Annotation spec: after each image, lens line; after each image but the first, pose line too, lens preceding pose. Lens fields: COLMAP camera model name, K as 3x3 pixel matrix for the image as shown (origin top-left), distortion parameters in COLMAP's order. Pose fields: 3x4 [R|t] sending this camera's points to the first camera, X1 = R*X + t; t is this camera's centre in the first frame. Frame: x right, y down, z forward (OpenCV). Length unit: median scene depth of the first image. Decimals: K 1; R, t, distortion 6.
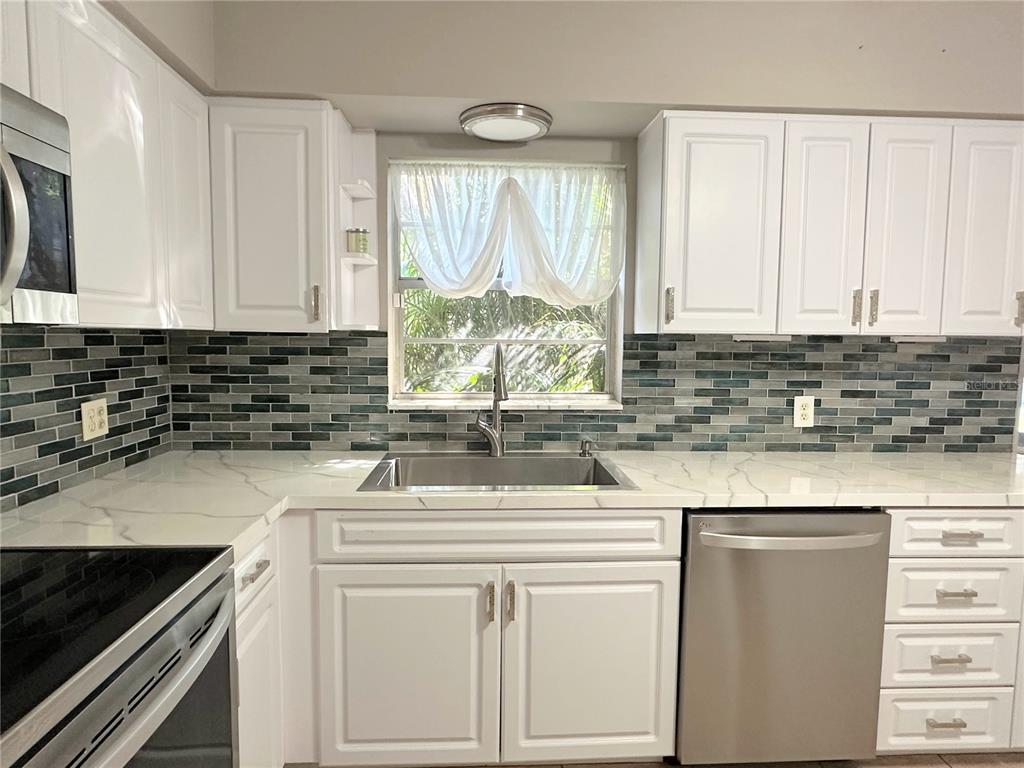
lens RADIAL K [[584.0, 0, 510.3], [0, 584.0, 384.2], [0, 0, 1]] dist [-0.007362, 0.004515]
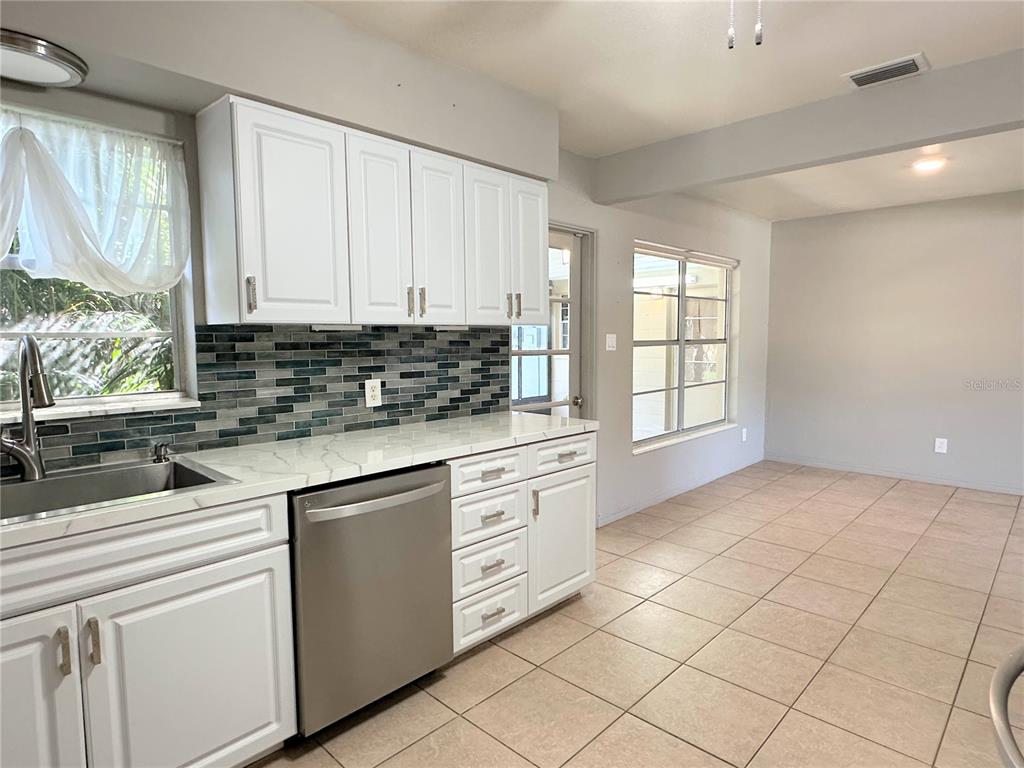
lens RADIAL K [[584.0, 0, 510.8], [0, 584.0, 383.4], [0, 0, 1]] dist [-0.007362, 0.004515]
pose [[0.729093, -0.069834, 0.680843, -0.076787], [0.069033, 0.997211, 0.028359, 0.014763], [-0.680924, 0.026324, 0.731881, -0.018883]]
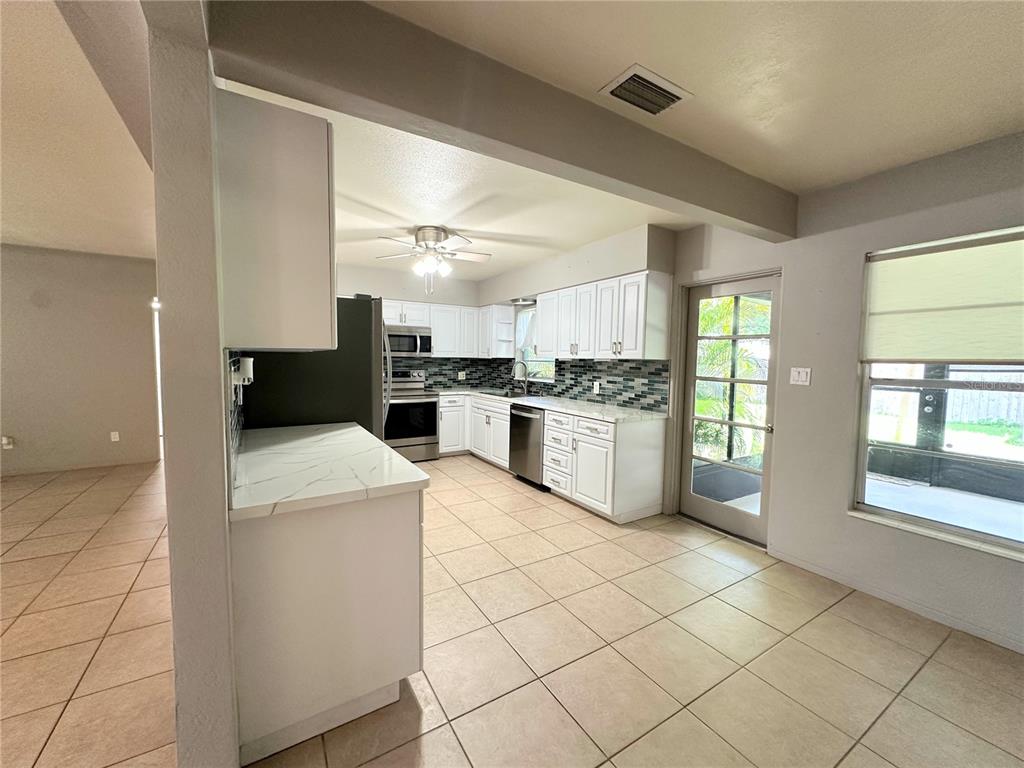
lens RADIAL K [[409.0, 0, 513.1], [0, 409.0, 382.8], [0, 0, 1]] dist [-0.003884, 0.000740]
pose [[0.483168, 0.049078, -0.874151, 1.978189], [-0.081662, 0.996601, 0.010816, 0.036432], [0.871711, 0.066159, 0.485533, -0.241123]]
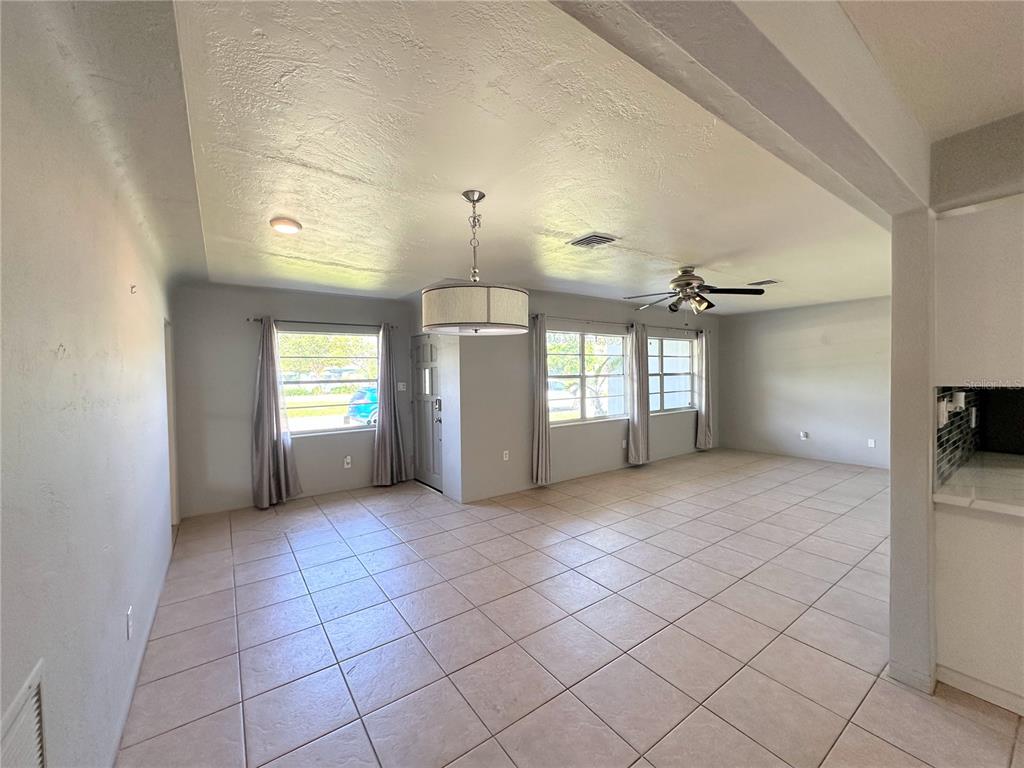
lens RADIAL K [[409.0, 0, 509.3], [0, 409.0, 387.2], [0, 0, 1]] dist [-0.003884, 0.000740]
pose [[-0.844308, 0.019821, -0.535491, 2.474847], [-0.038013, 0.994583, 0.096749, -0.017660], [0.534508, 0.102042, -0.838981, -0.086704]]
